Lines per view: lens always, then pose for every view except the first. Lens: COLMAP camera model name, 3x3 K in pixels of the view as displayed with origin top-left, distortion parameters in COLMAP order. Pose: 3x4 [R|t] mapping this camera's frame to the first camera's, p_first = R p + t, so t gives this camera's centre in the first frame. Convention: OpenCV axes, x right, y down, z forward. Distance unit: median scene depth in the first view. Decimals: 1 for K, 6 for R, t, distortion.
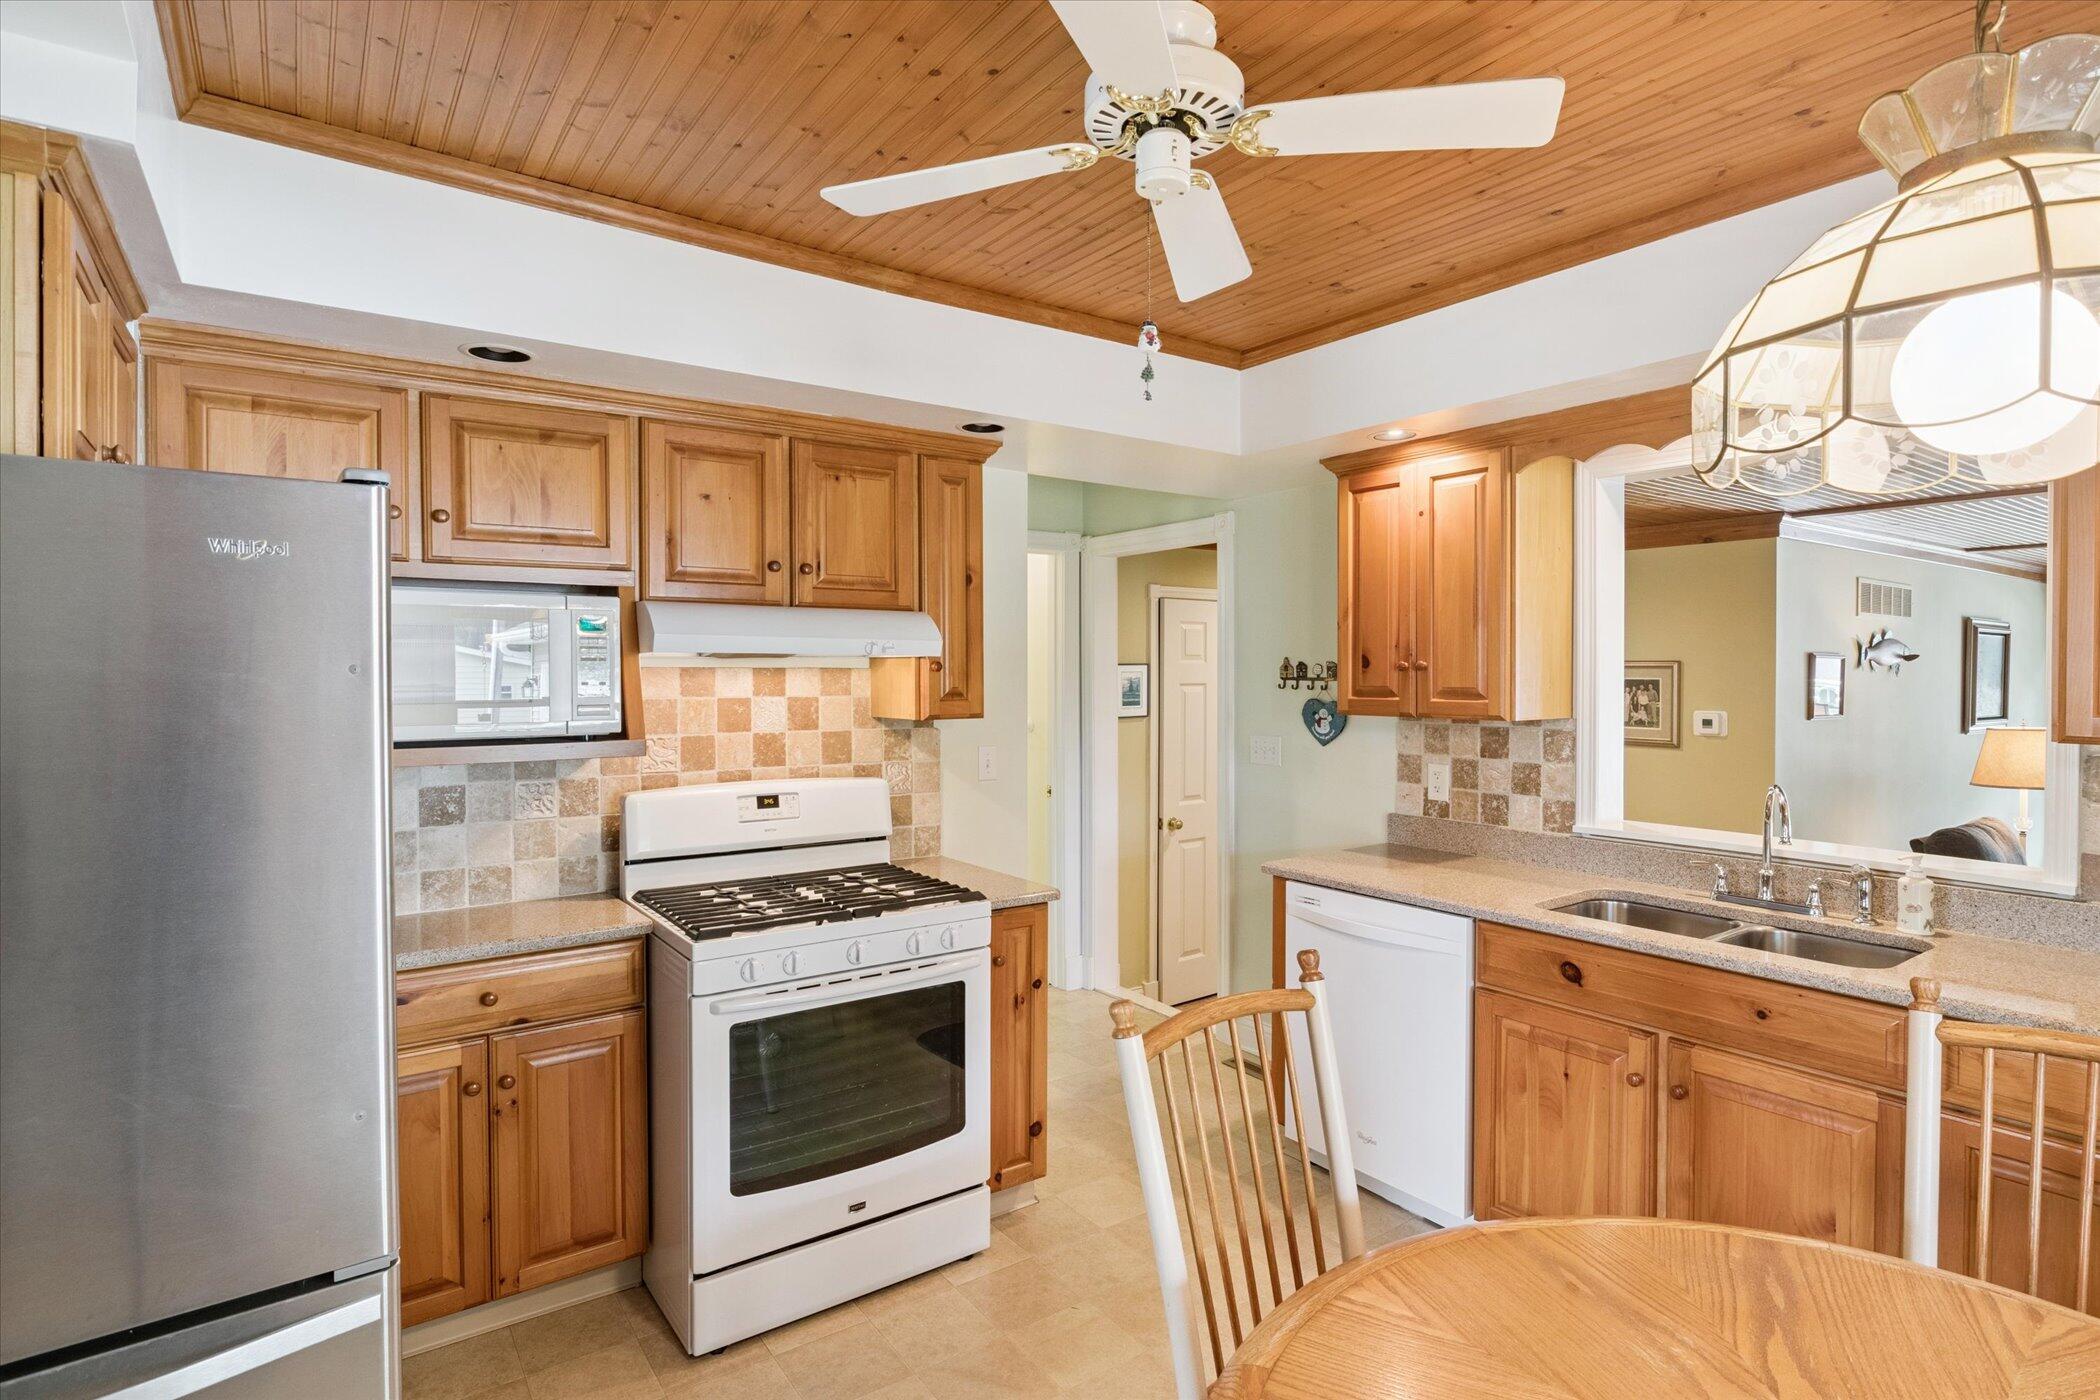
lens RADIAL K [[1077.4, 0, 1048.9], [0, 1077.4, 667.9], [0, 0, 1]] dist [-0.023687, -0.000039]
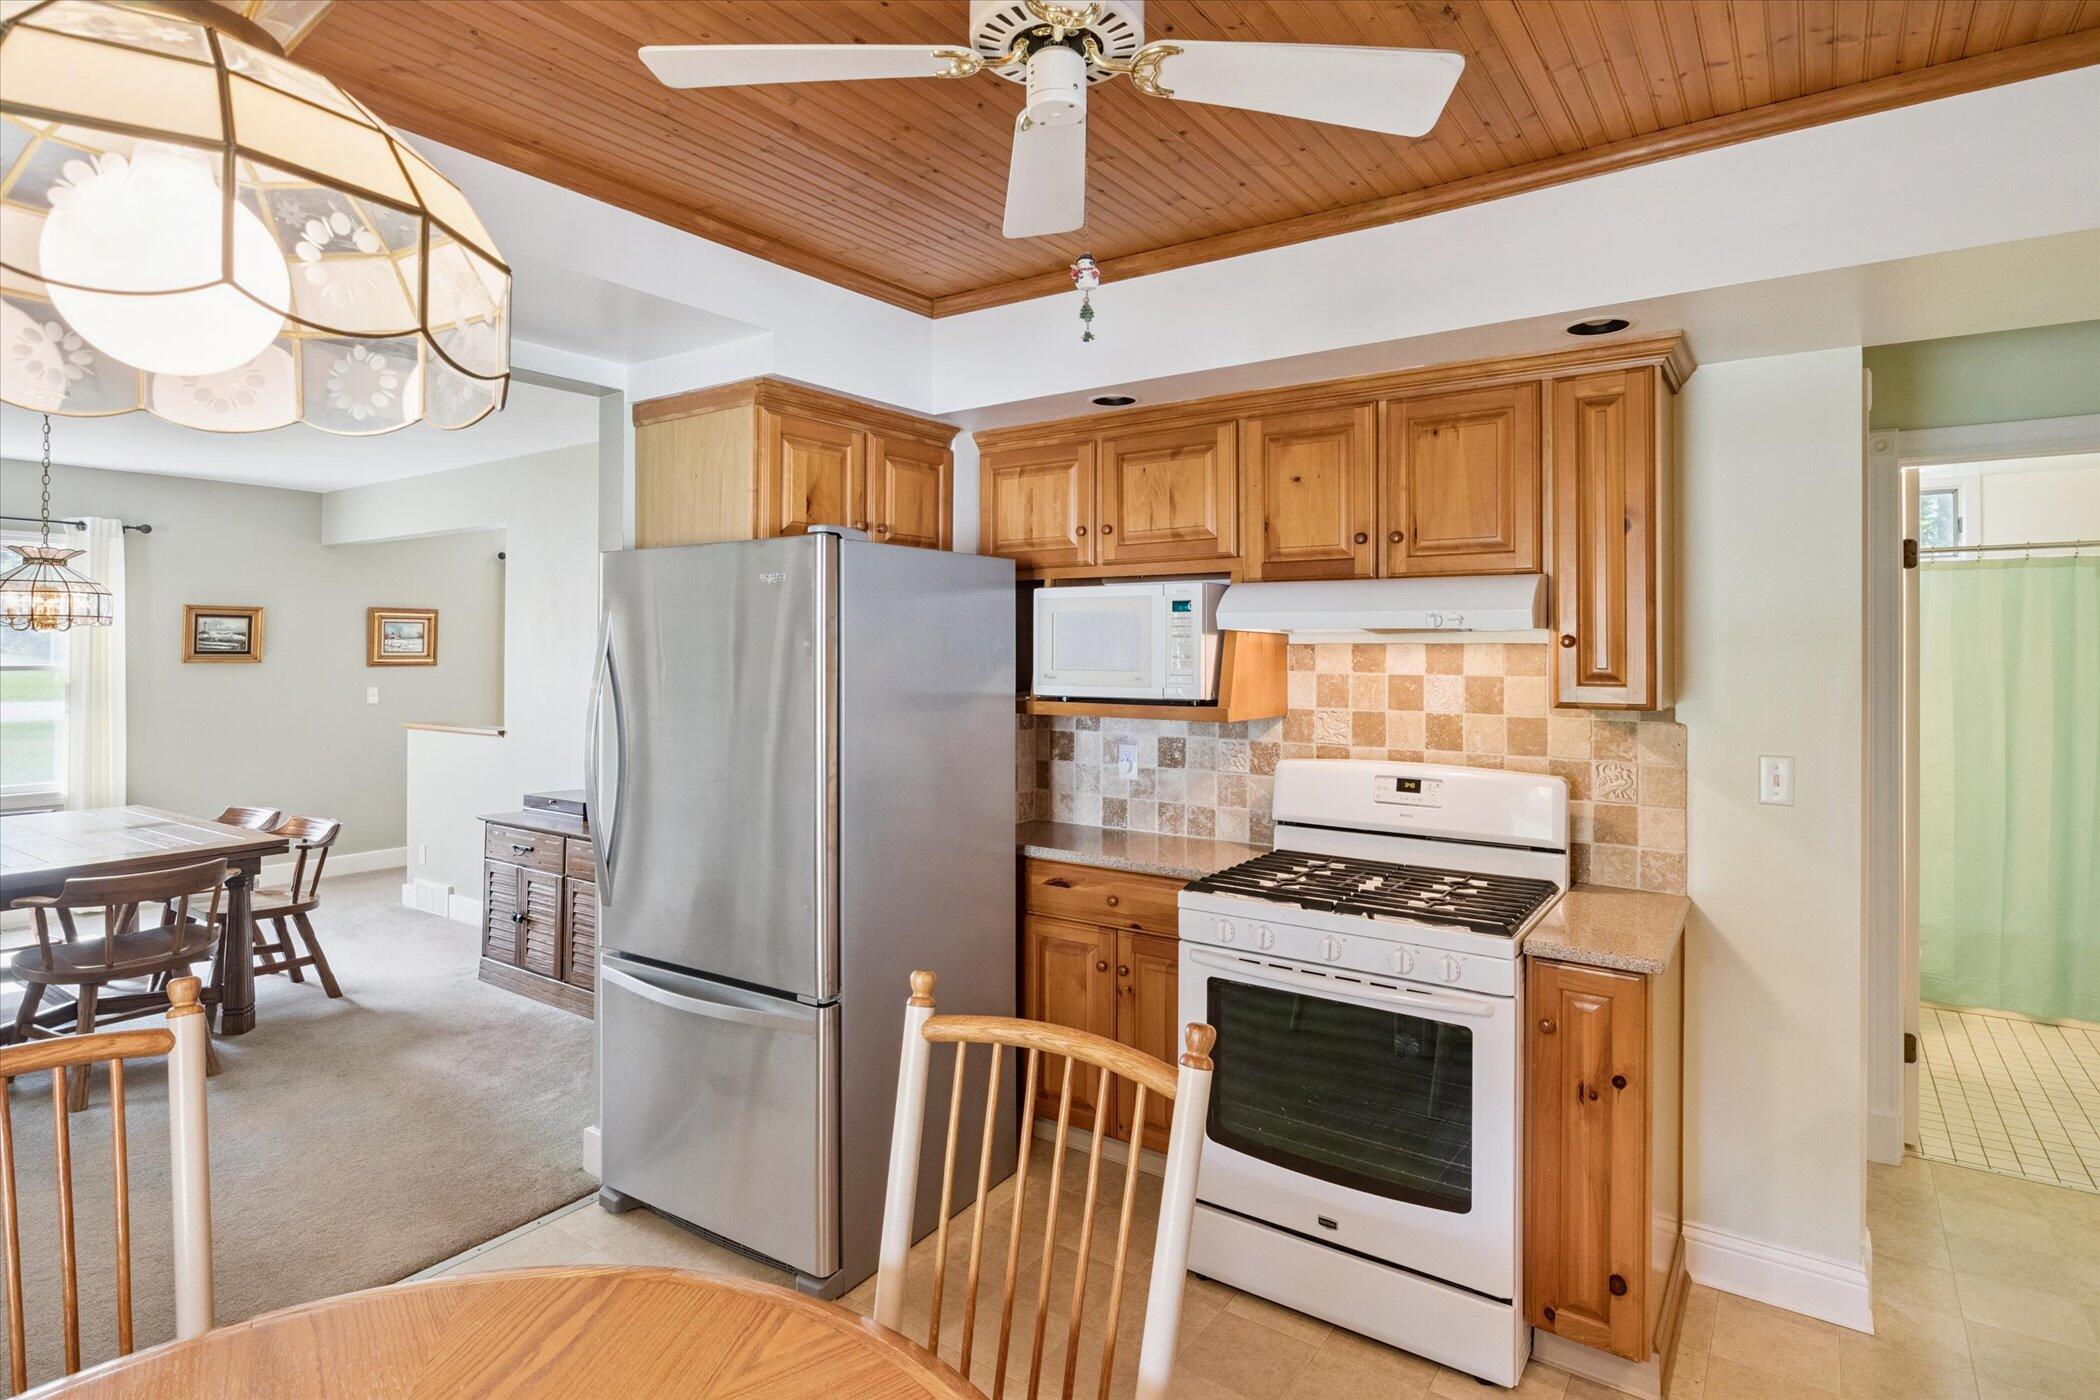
lens RADIAL K [[1081.3, 0, 1045.8], [0, 1081.3, 634.8], [0, 0, 1]] dist [-0.000251, -0.000668]
pose [[0.330217, -0.009283, -0.943859, 0.555319], [-0.000341, 0.999950, -0.009954, 0.001776], [0.943905, 0.003609, 0.330198, 0.401898]]
